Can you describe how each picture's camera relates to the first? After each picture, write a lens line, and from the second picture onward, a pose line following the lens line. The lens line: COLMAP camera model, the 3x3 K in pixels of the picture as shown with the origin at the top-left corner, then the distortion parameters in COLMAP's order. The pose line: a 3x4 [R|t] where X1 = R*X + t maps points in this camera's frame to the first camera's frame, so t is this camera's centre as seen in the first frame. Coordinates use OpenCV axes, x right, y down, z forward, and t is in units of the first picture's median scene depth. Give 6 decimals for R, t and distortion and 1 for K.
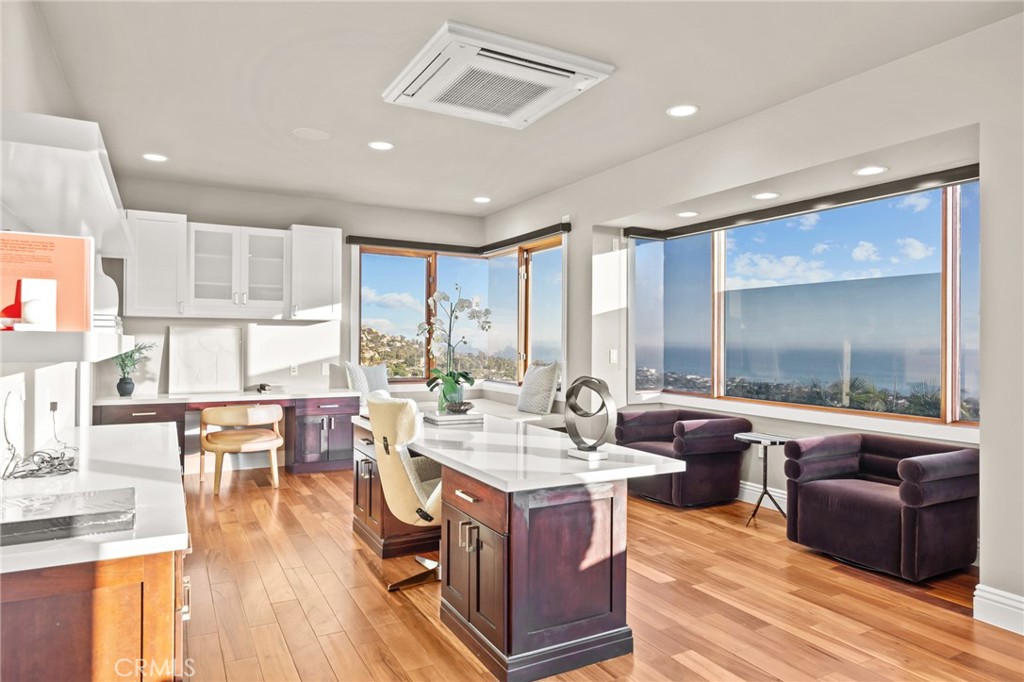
lens RADIAL K [[634.9, 0, 512.1], [0, 634.9, 340.3], [0, 0, 1]] dist [-0.003198, -0.000512]
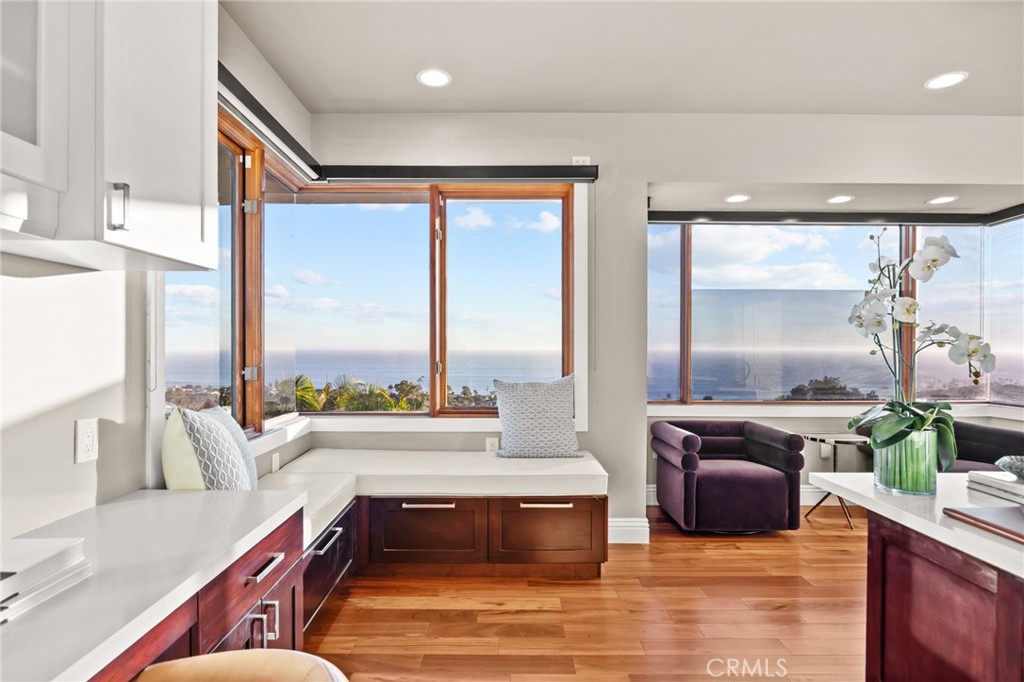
lens RADIAL K [[535.2, 0, 511.5], [0, 535.2, 344.8], [0, 0, 1]] dist [-0.004761, -0.000495]
pose [[0.457900, -0.002129, 0.889001, -0.510927], [-0.002687, 0.999989, 0.003779, 0.003602], [-0.889000, -0.004119, 0.457889, 0.906487]]
